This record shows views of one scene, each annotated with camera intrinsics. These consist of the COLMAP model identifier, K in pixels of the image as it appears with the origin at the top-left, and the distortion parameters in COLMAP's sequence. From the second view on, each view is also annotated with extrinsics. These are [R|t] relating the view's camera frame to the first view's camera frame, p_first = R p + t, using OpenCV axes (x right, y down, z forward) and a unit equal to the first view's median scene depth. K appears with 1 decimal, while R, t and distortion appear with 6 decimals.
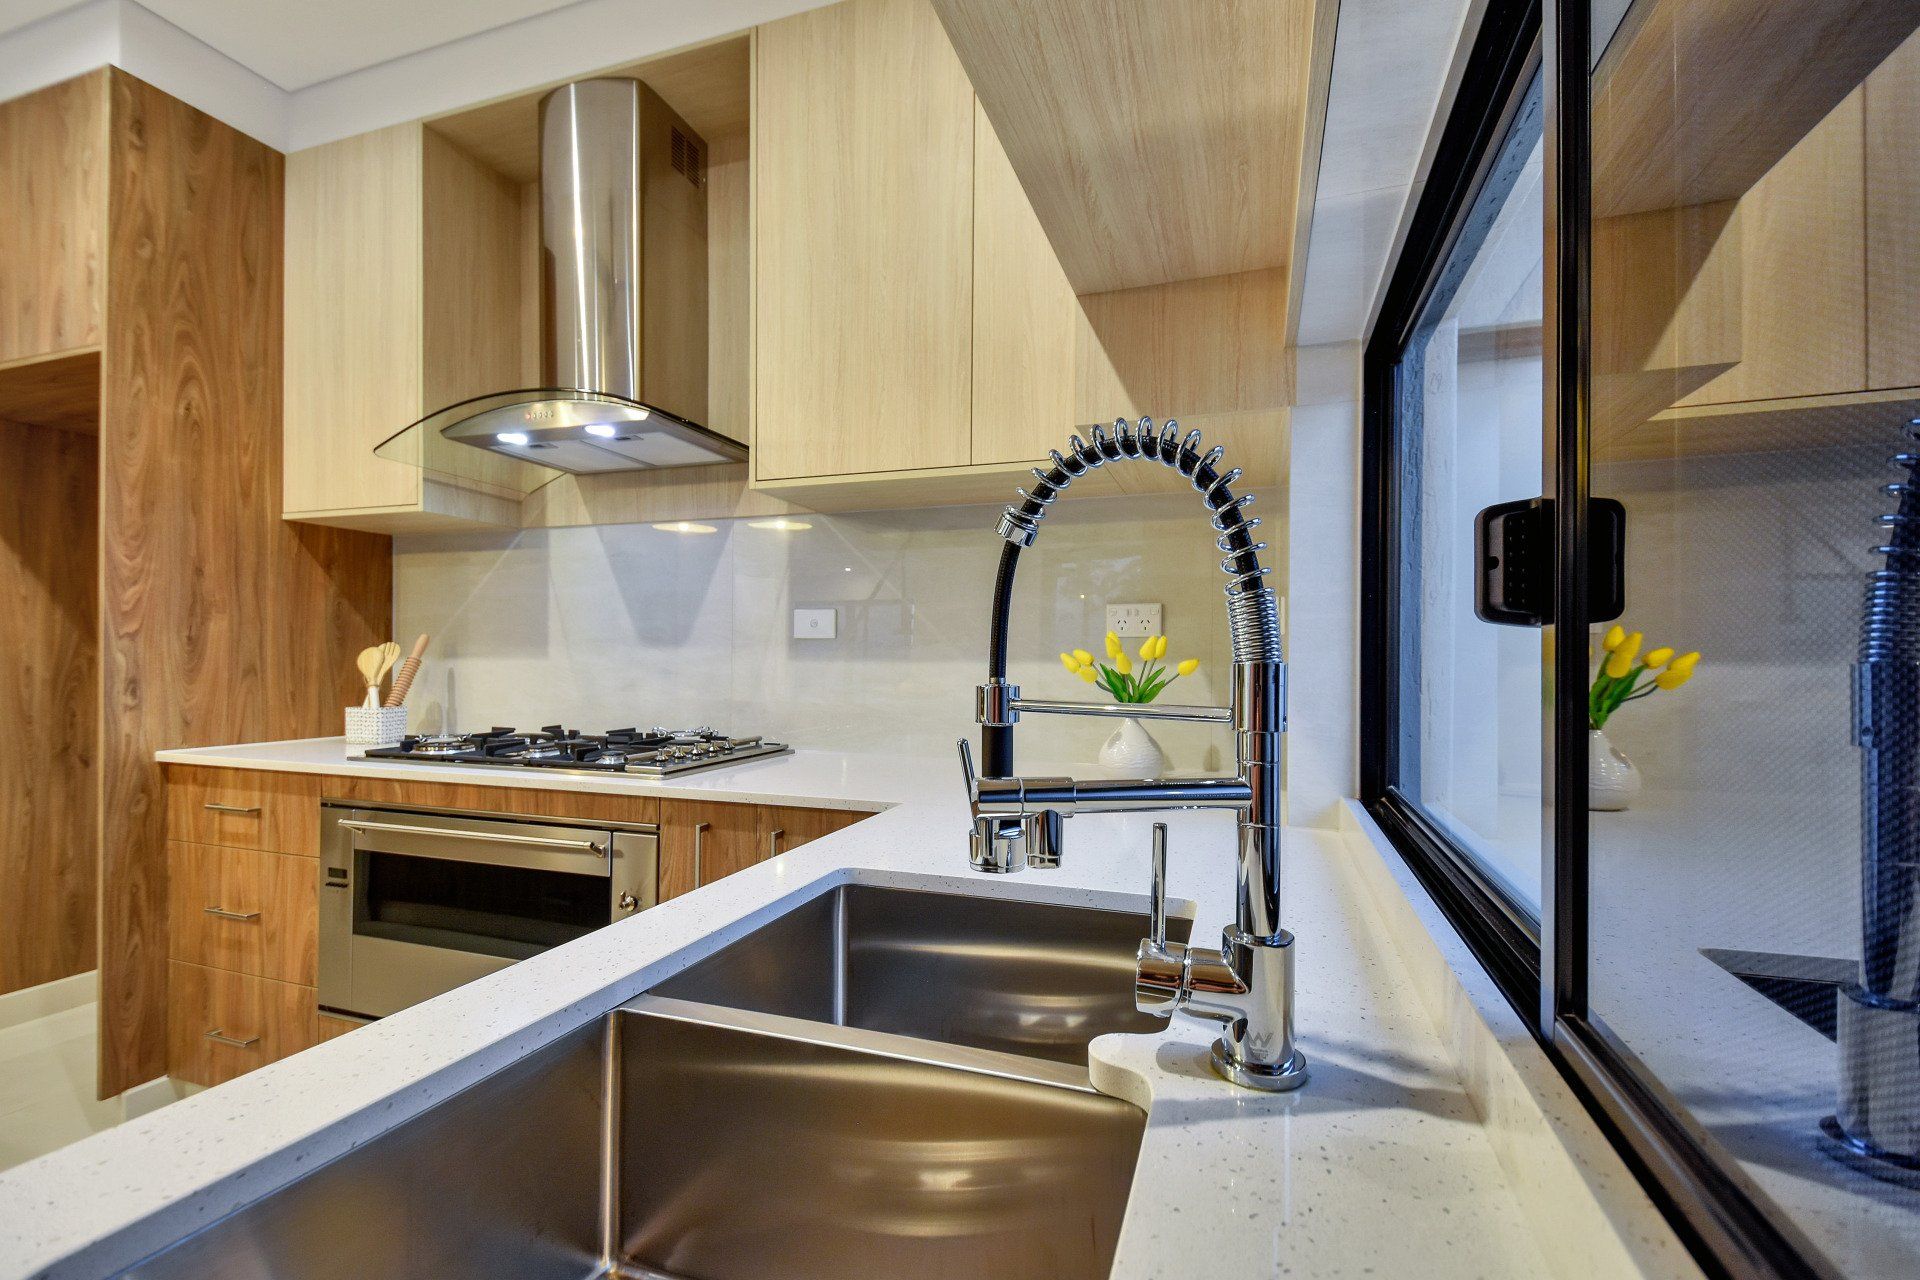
lens RADIAL K [[835.4, 0, 959.0], [0, 835.4, 659.8], [0, 0, 1]] dist [0.023883, -0.012235]
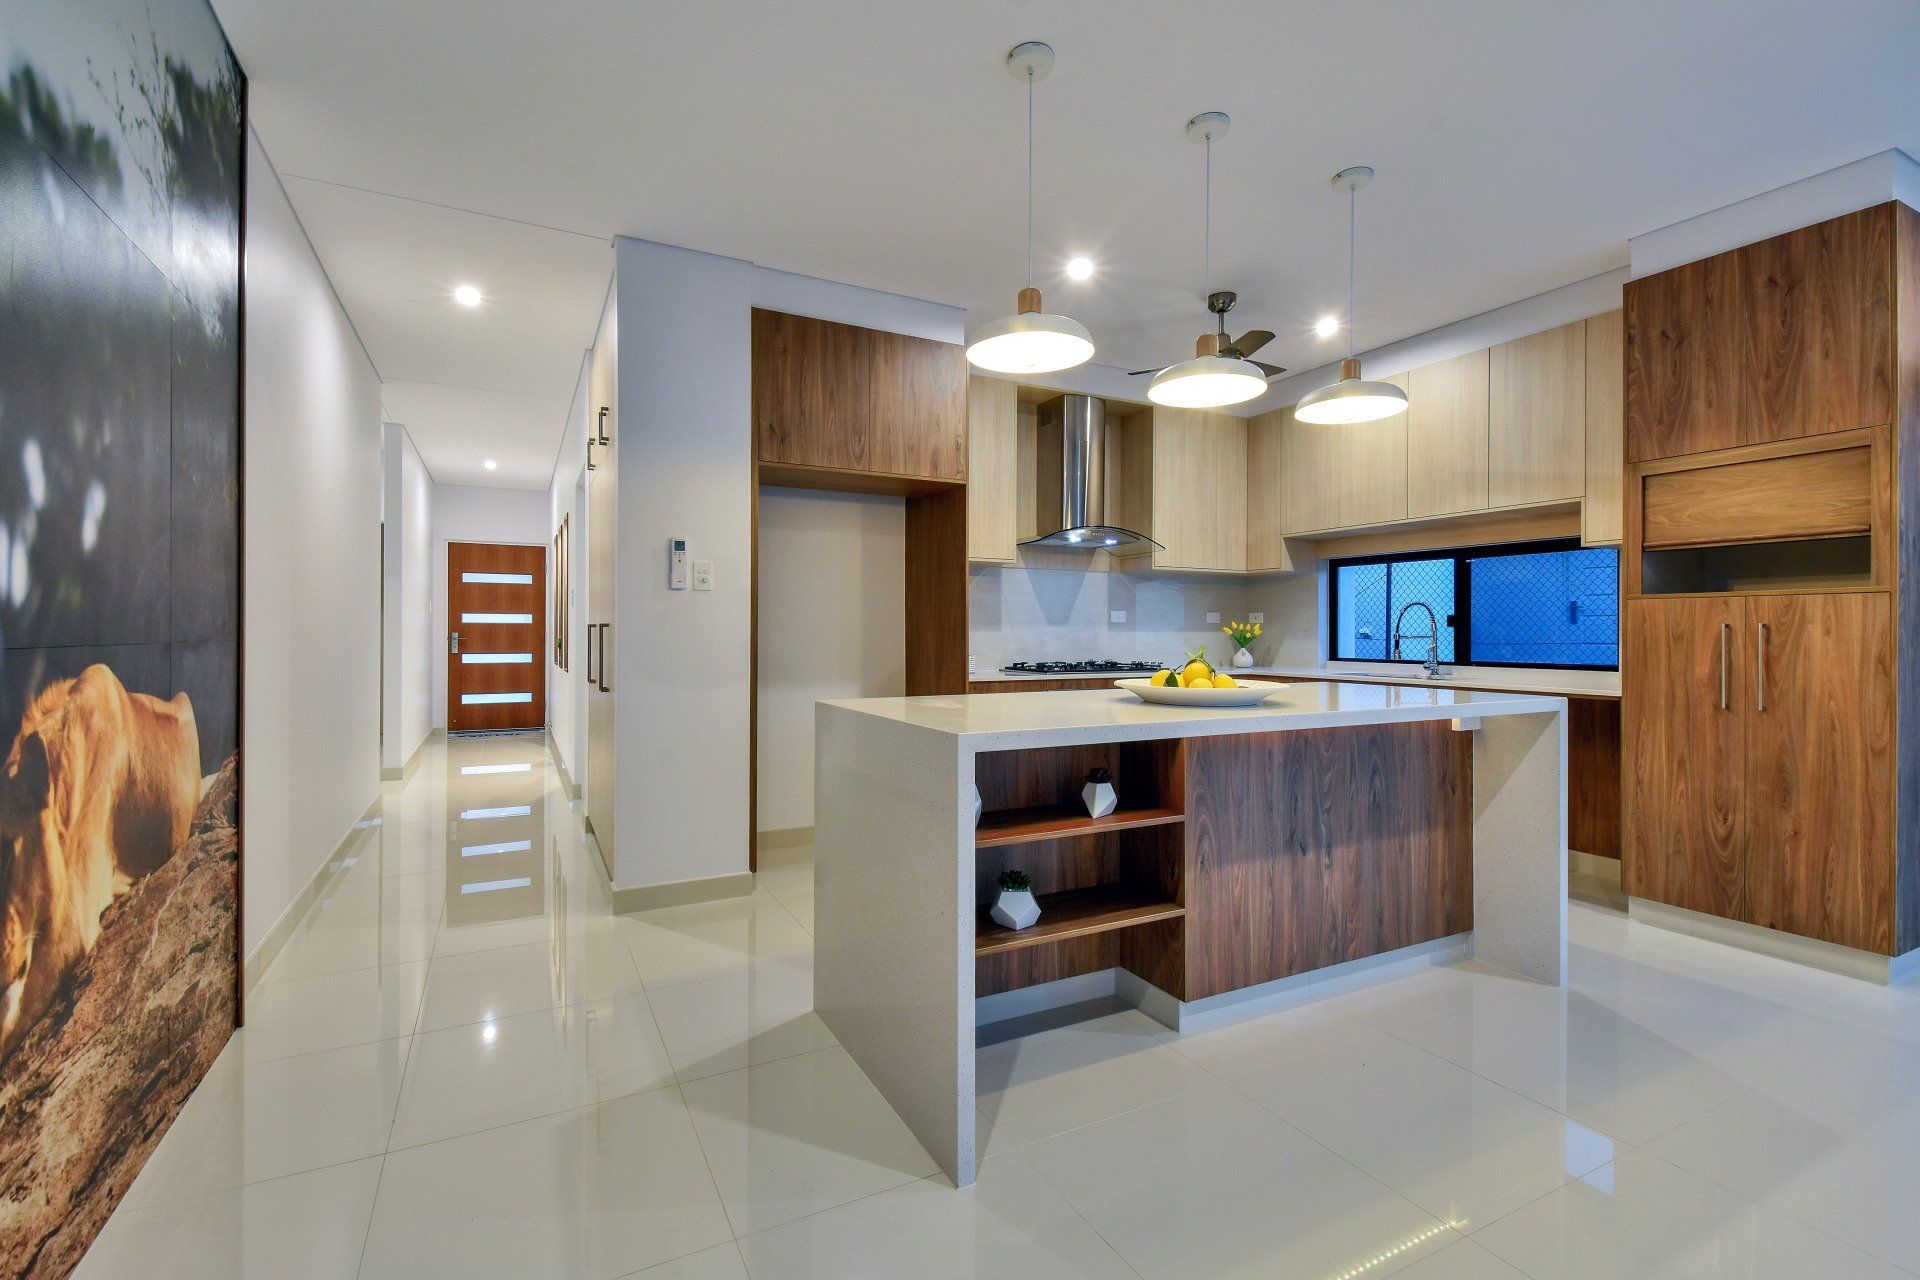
lens RADIAL K [[835.4, 0, 946.2], [0, 835.4, 631.2], [0, 0, 1]] dist [0.023883, -0.012235]
pose [[0.697207, -0.004416, 0.716856, -2.373117], [0.003442, 0.999990, 0.002812, -0.008164], [-0.716862, 0.000507, 0.697215, -0.381786]]
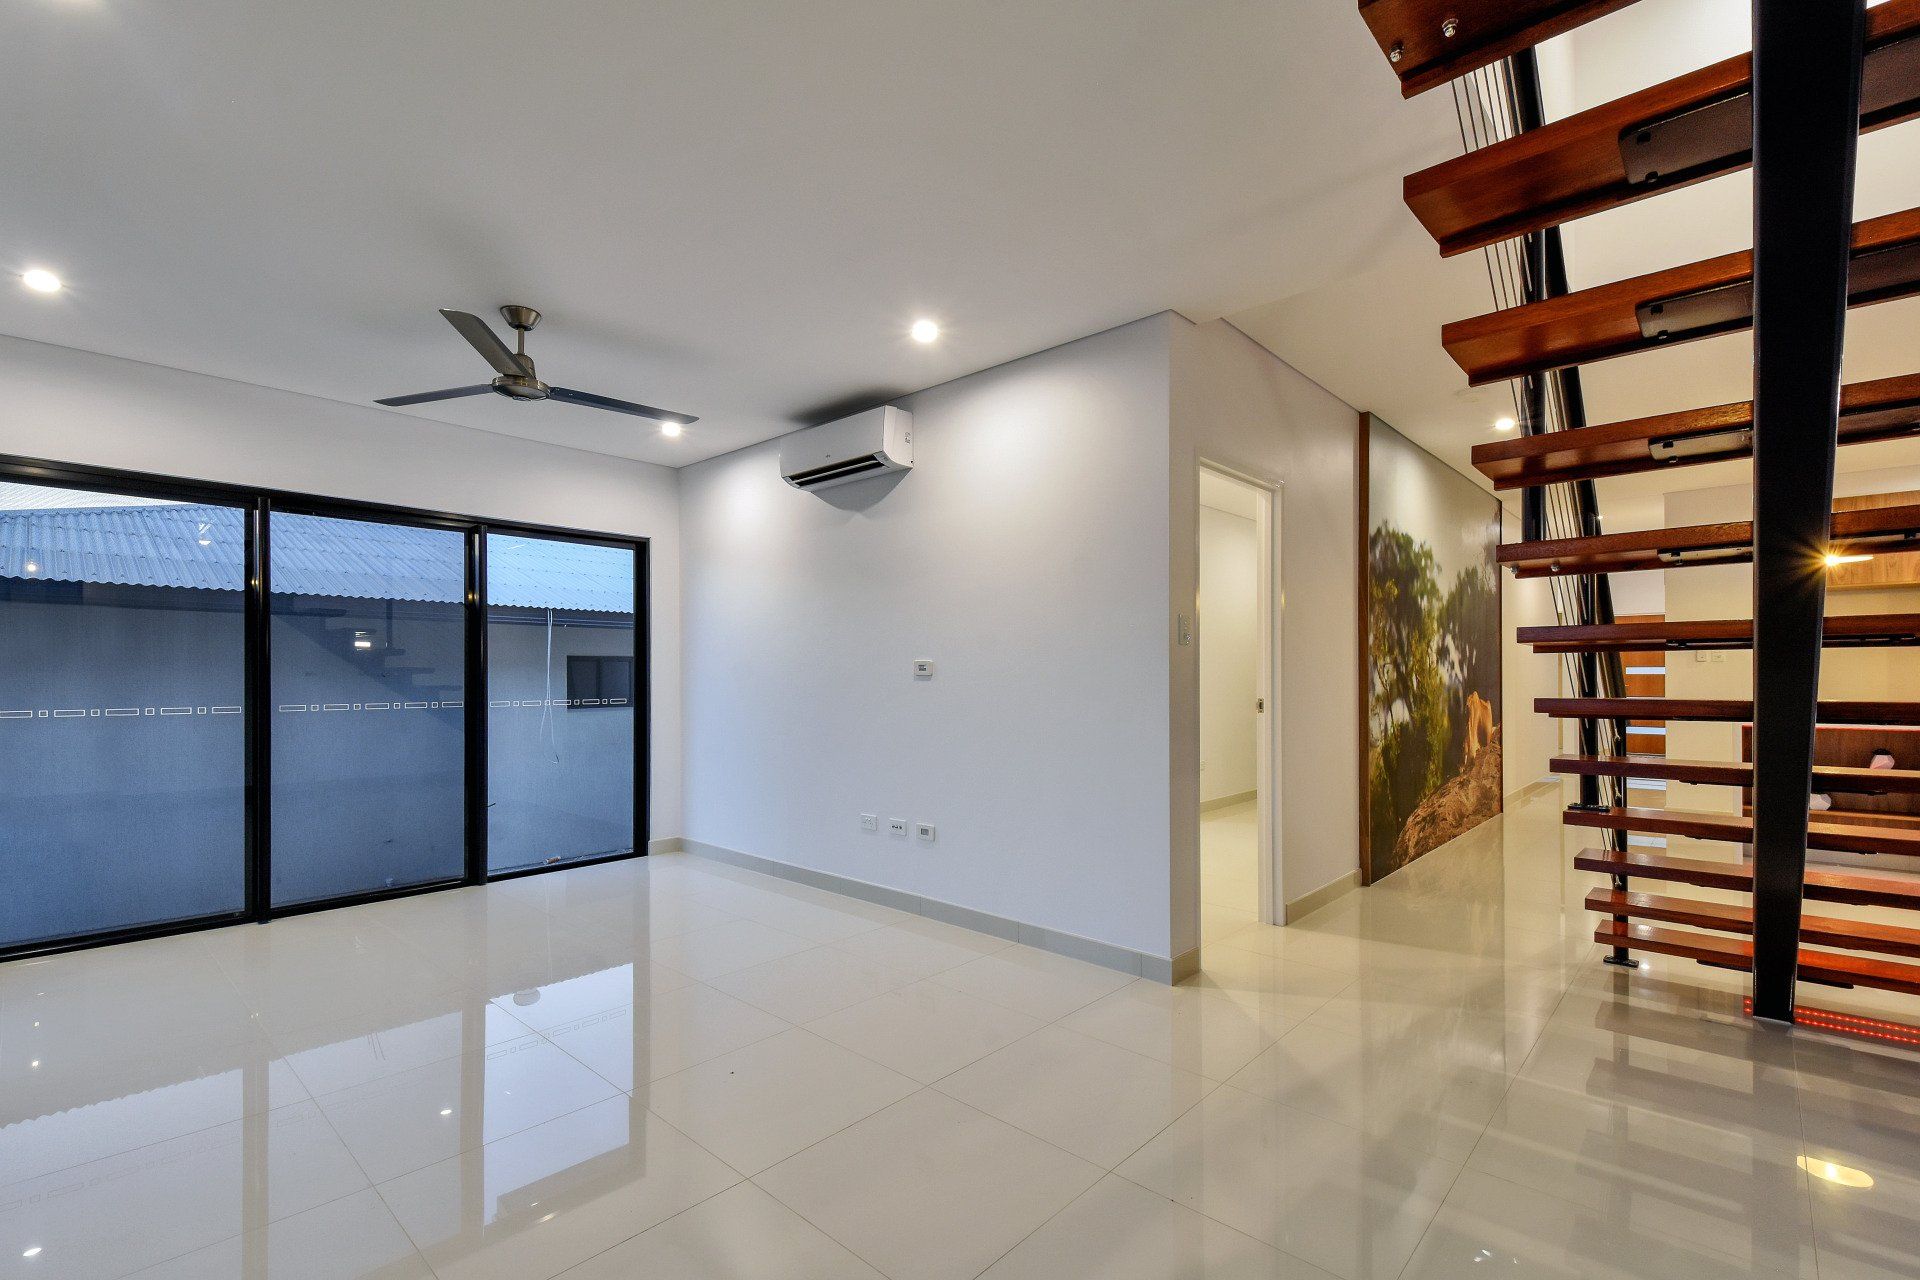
lens RADIAL K [[835.4, 0, 981.0], [0, 835.4, 681.5], [0, 0, 1]] dist [0.023883, -0.012235]
pose [[0.914517, -0.013647, -0.404317, -2.777028], [0.012825, 0.999907, -0.004741, -0.024934], [0.404344, -0.000850, 0.914607, -2.934615]]
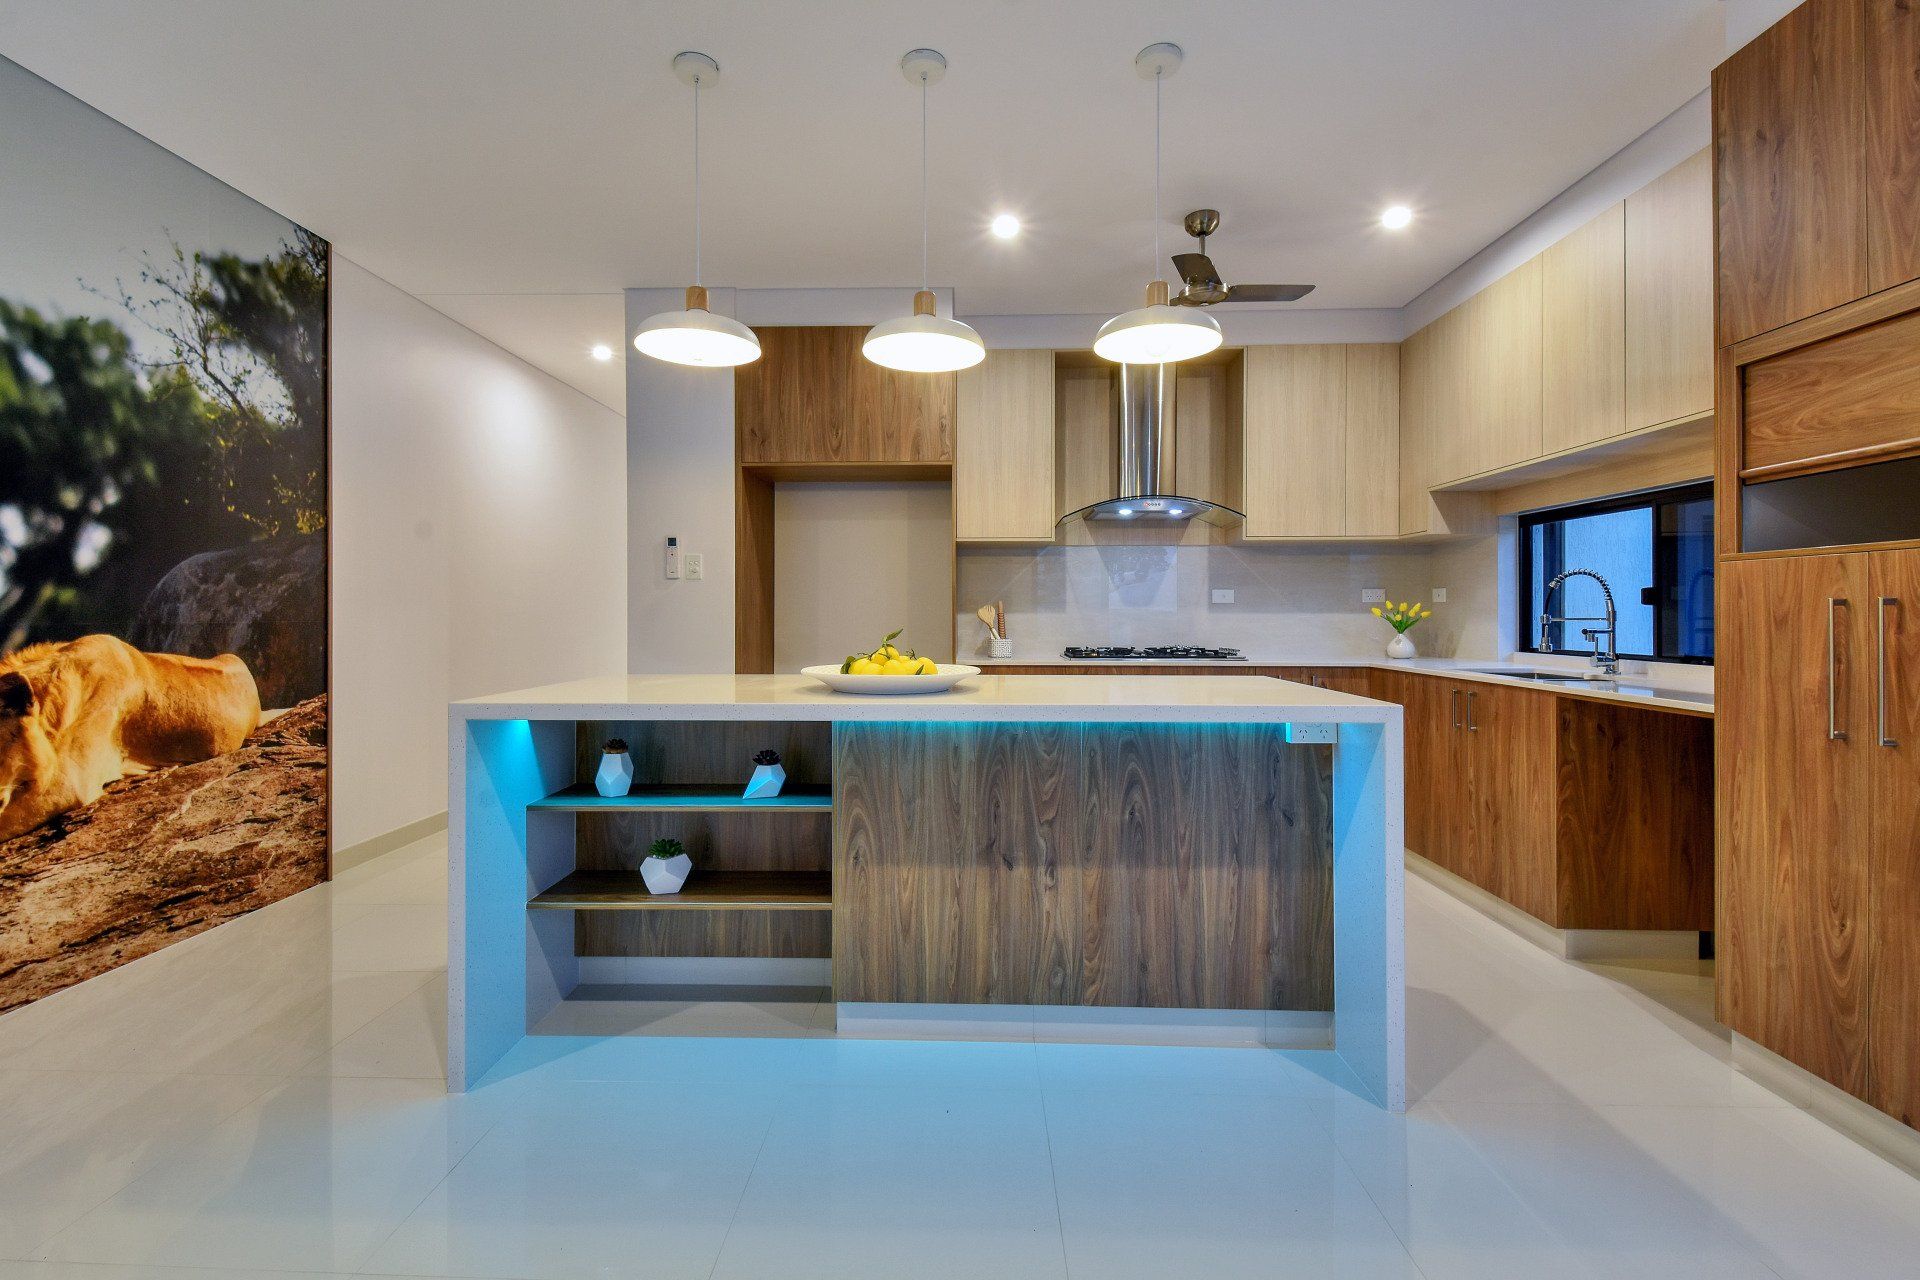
lens RADIAL K [[844.7, 0, 941.0], [0, 844.7, 613.8], [0, 0, 1]] dist [0.023483, -0.011545]
pose [[0.956509, -0.006444, 0.291633, -1.542115], [0.006807, 0.999977, -0.000229, -0.002432], [-0.291625, 0.002204, 0.956530, -0.898024]]
